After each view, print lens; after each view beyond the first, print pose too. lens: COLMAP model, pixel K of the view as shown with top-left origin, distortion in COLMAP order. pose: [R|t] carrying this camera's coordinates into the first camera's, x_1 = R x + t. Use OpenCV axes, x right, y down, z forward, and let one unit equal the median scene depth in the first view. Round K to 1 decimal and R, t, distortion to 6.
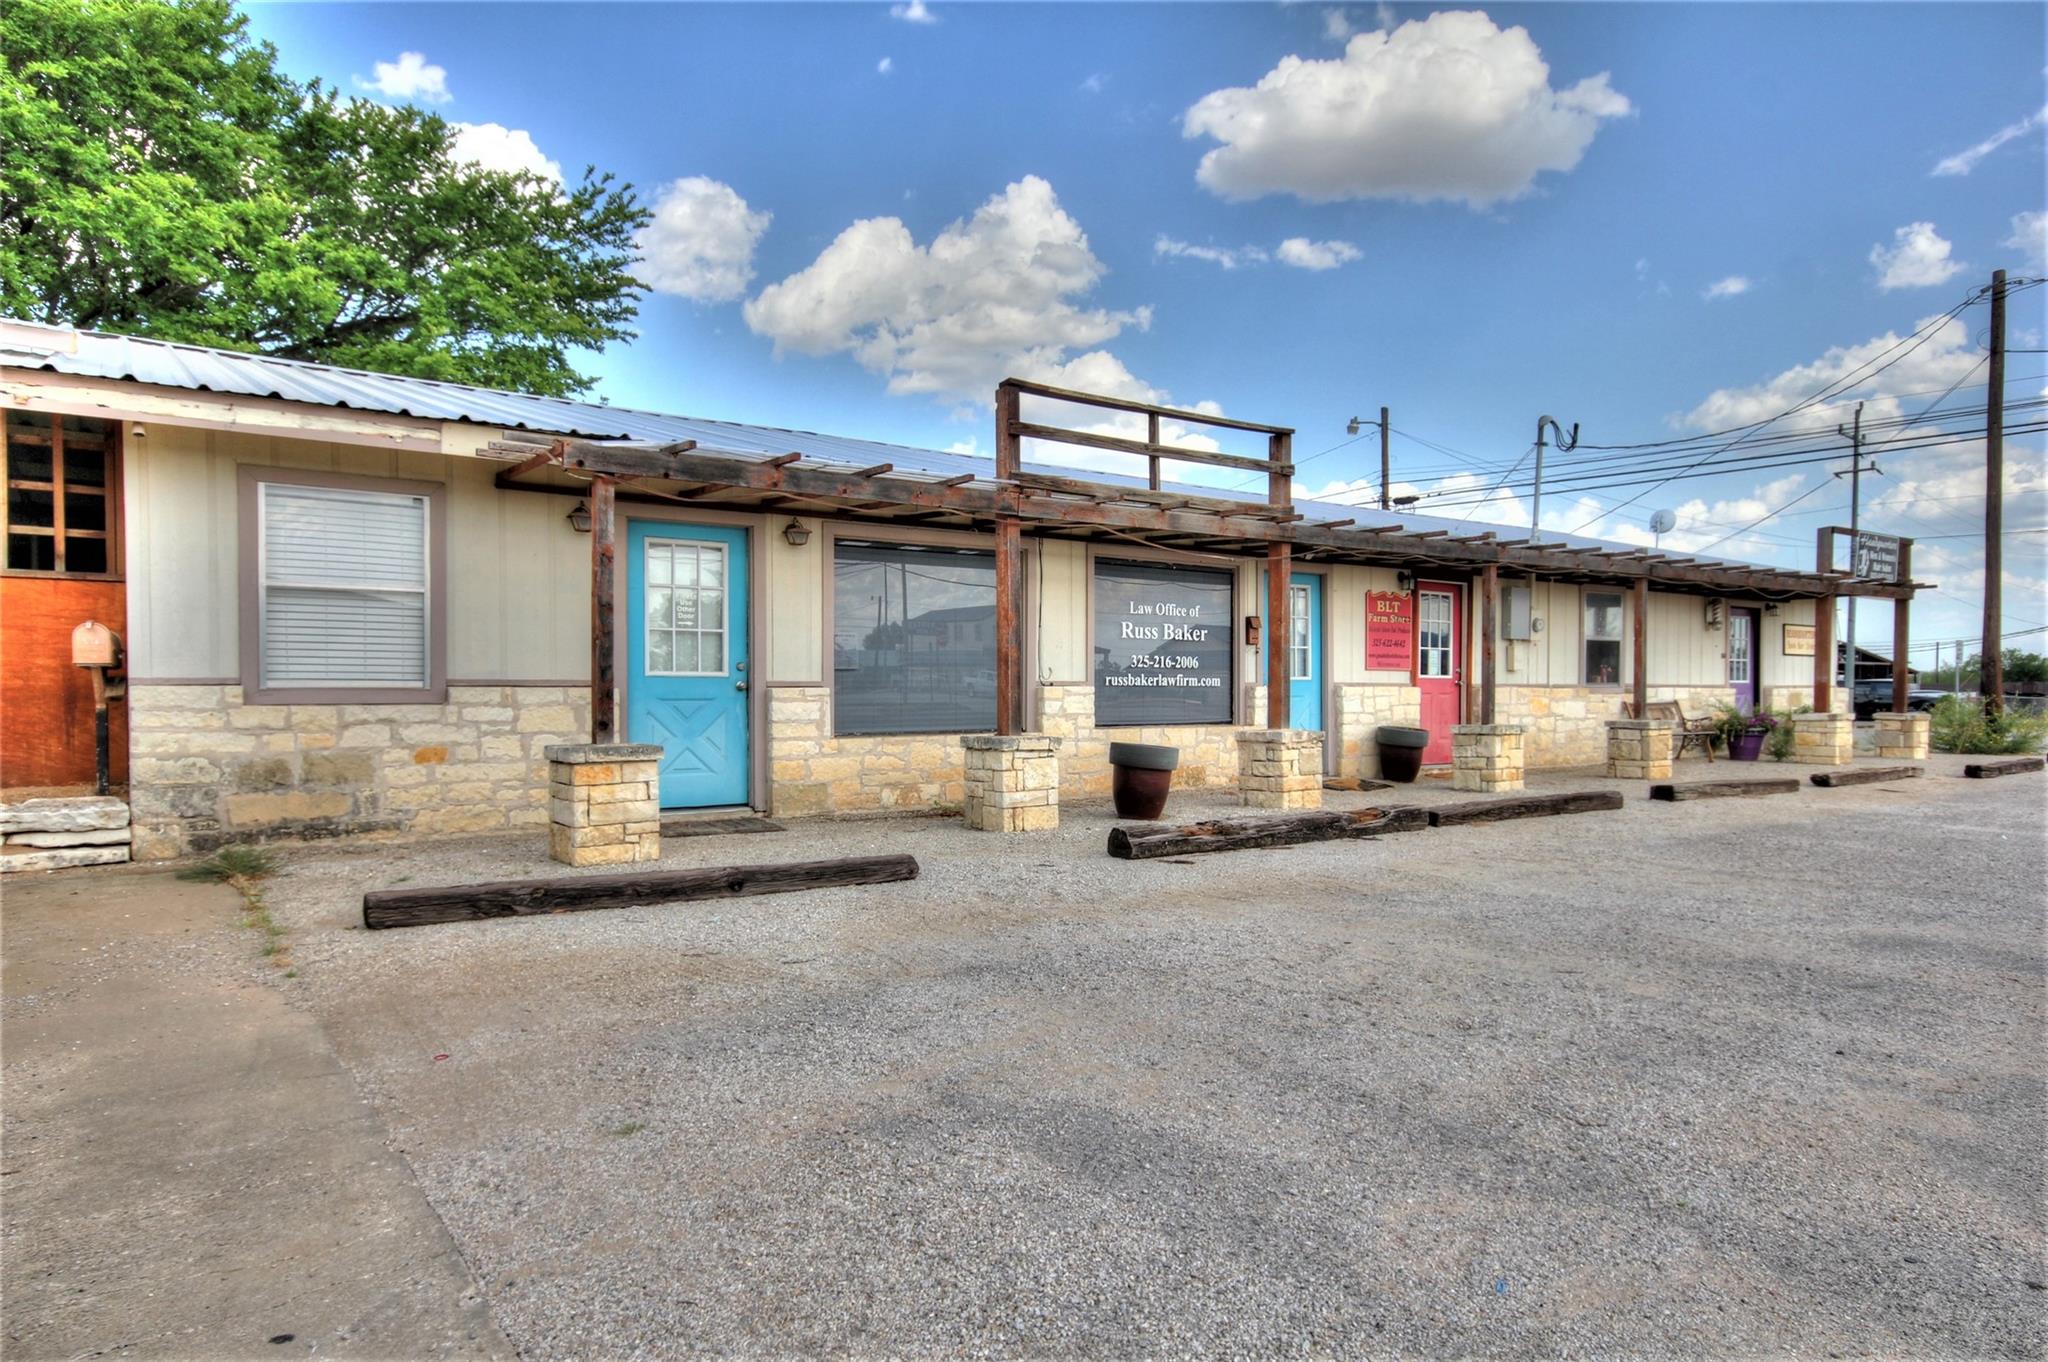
lens RADIAL K [[1234.8, 0, 1029.1], [0, 1234.8, 696.7], [0, 0, 1]] dist [0.022669, 0.000527]
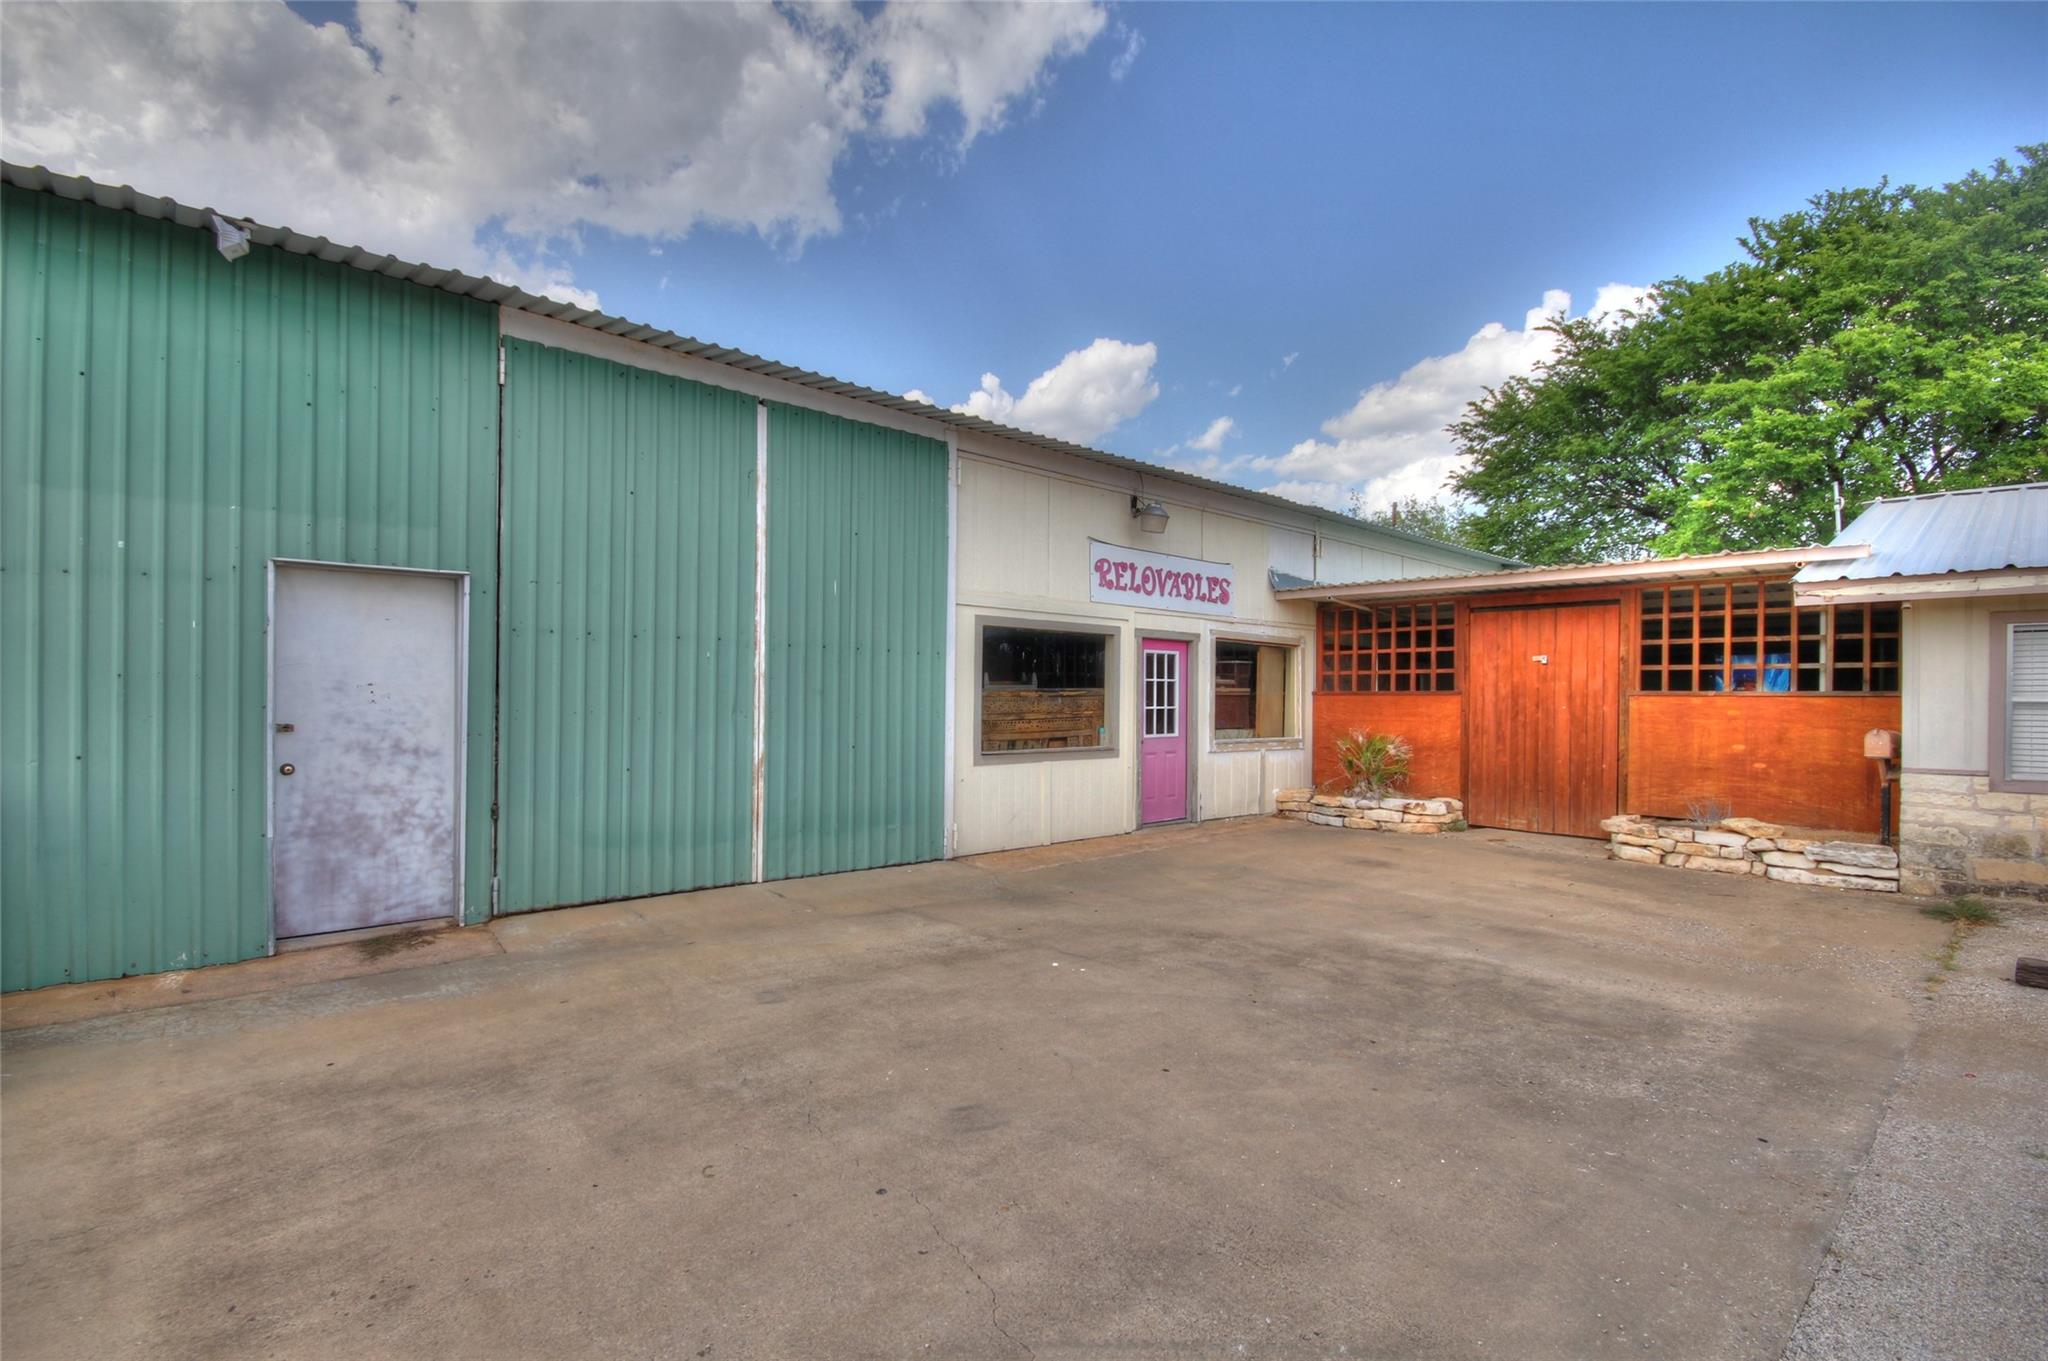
lens RADIAL K [[968.9, 0, 1029.2], [0, 968.9, 689.7], [0, 0, 1]] dist [-0.005213, -0.003750]
pose [[0.125606, -0.002668, -0.992077, 0.281414], [-0.015984, 0.999861, -0.004713, -0.085338], [0.991951, 0.016449, 0.125546, -0.171133]]
